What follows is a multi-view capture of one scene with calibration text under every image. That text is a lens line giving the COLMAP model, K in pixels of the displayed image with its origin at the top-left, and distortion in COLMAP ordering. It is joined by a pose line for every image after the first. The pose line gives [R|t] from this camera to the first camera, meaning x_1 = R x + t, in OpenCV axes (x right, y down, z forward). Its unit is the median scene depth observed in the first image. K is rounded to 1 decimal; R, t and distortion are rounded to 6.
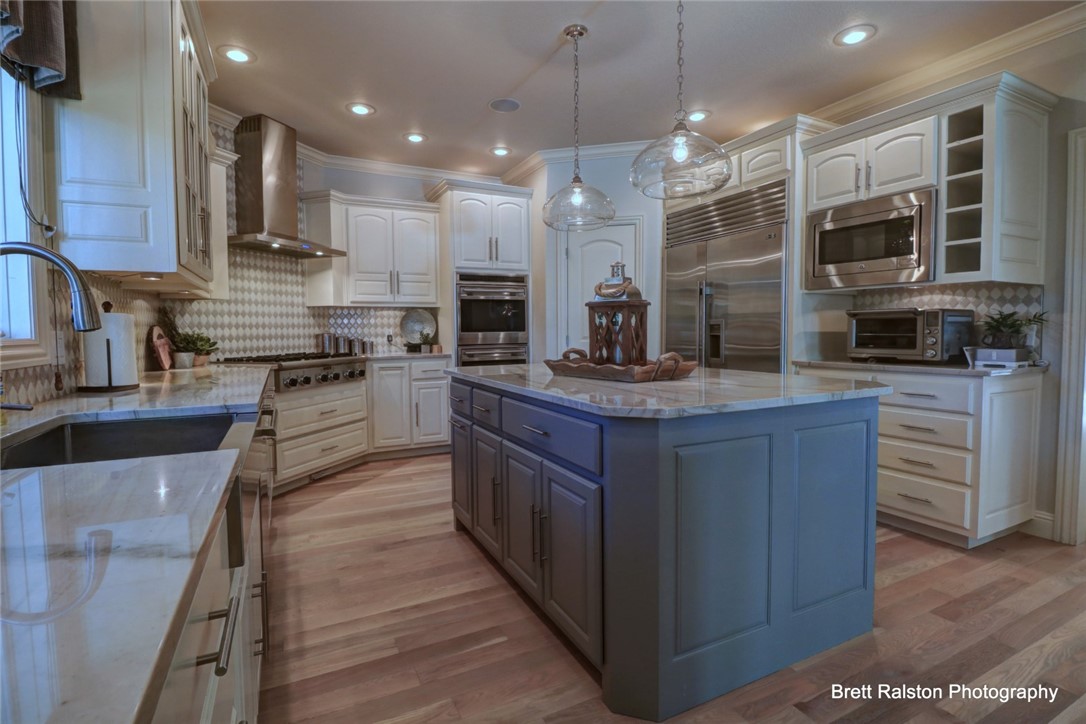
lens RADIAL K [[509.4, 0, 542.6], [0, 509.4, 354.8], [0, 0, 1]] dist [-0.011787, -0.005427]
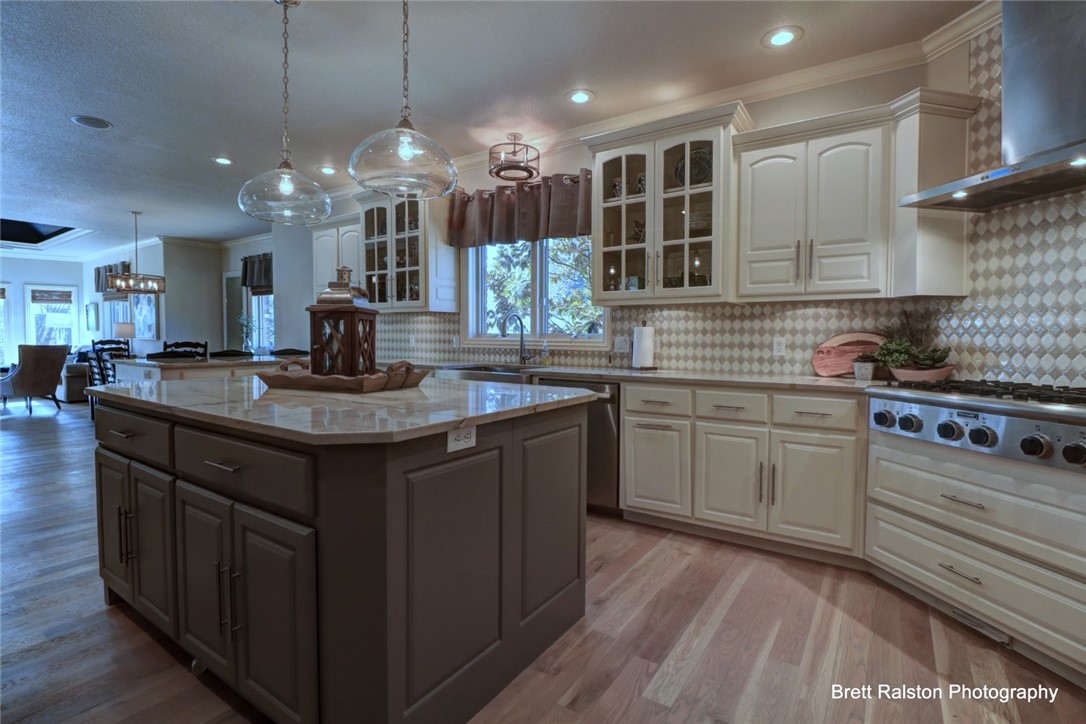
lens RADIAL K [[509.4, 0, 549.0], [0, 509.4, 357.2], [0, 0, 1]] dist [-0.011787, -0.005427]
pose [[-0.862135, 0.023446, -0.506136, 0.155024], [-0.023455, 0.996011, 0.086091, -0.054510], [0.506135, 0.086094, -0.858146, 1.051986]]
